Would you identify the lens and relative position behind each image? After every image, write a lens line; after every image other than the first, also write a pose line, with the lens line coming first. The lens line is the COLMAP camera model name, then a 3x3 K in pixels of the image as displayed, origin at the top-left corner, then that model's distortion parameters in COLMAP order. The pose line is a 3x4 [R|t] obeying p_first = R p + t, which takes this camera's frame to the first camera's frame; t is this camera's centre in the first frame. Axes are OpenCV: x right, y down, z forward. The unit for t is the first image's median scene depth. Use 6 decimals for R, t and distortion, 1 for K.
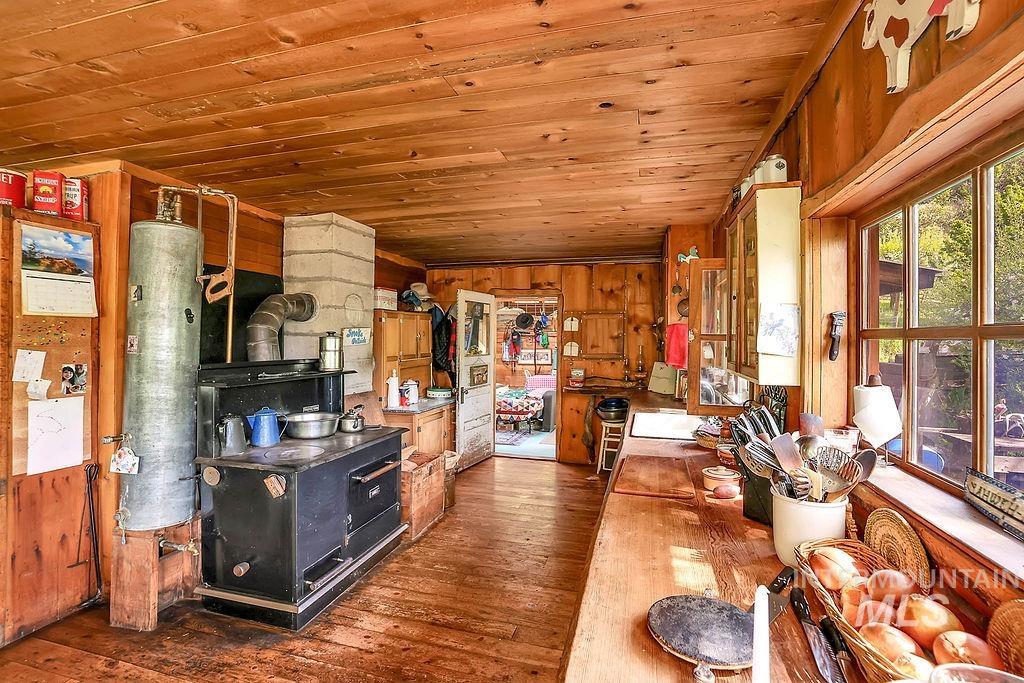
lens RADIAL K [[449.3, 0, 519.3], [0, 449.3, 335.6], [0, 0, 1]] dist [-0.029481, 0.002302]
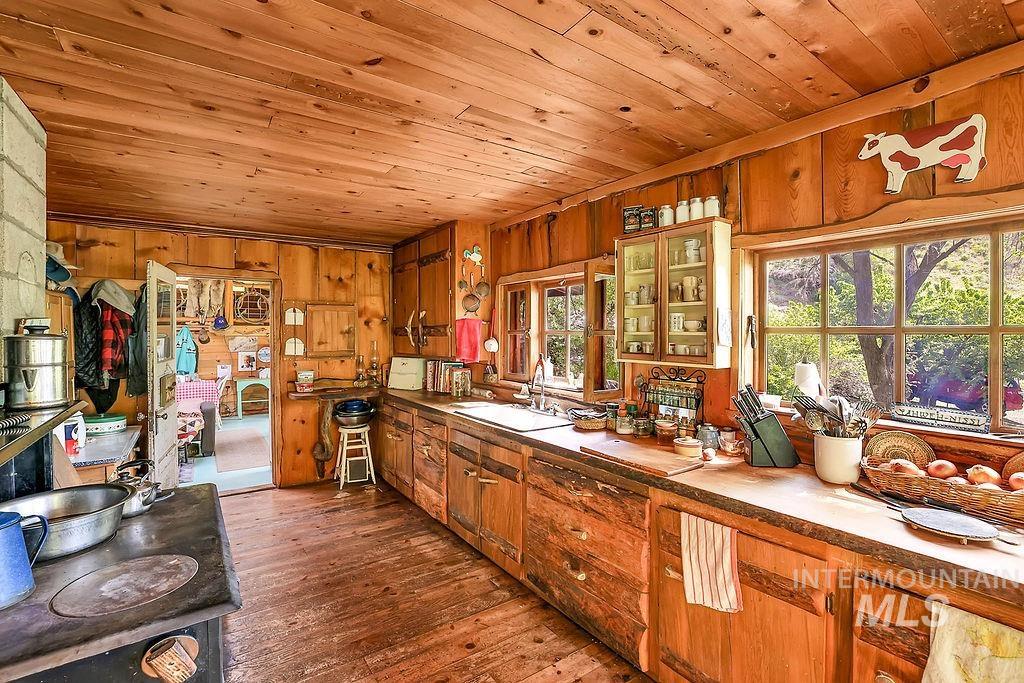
lens RADIAL K [[449.3, 0, 532.7], [0, 449.3, 333.7], [0, 0, 1]] dist [-0.029481, 0.002302]
pose [[0.656000, -0.010570, 0.754687, -0.211389], [0.002266, 0.999925, 0.012035, -0.002737], [-0.754757, -0.006185, 0.655975, 0.138604]]
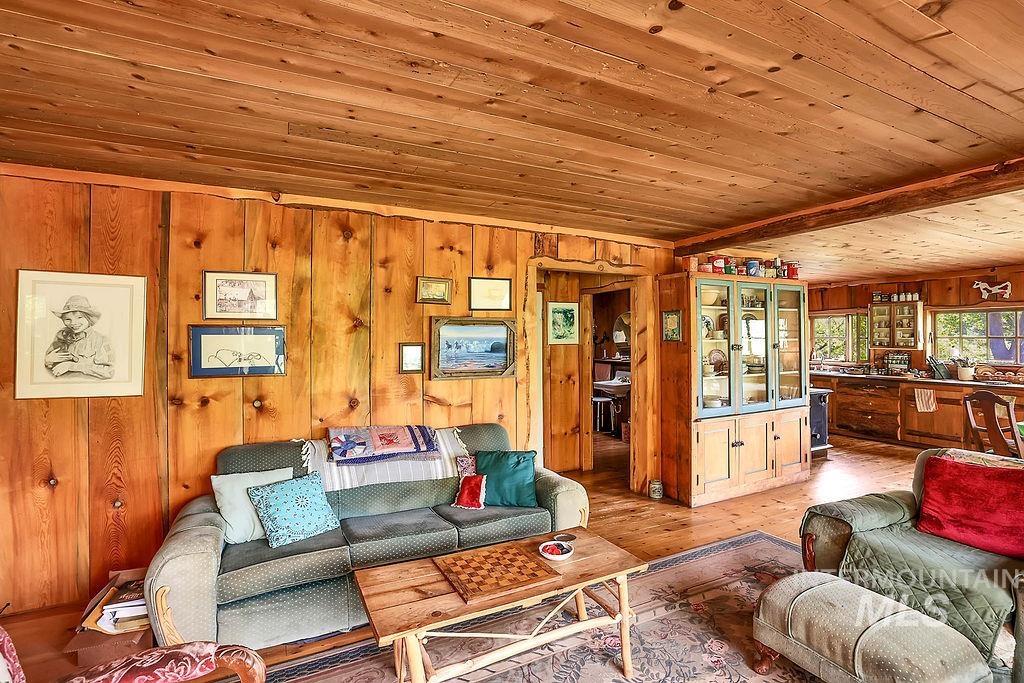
lens RADIAL K [[442.6, 0, 520.4], [0, 442.6, 334.6], [0, 0, 1]] dist [-0.003703, -0.000688]
pose [[0.785220, -0.002413, 0.619212, -0.977373], [0.002824, 0.999996, 0.000316, -0.008627], [-0.619210, 0.001501, 0.785224, 0.051841]]
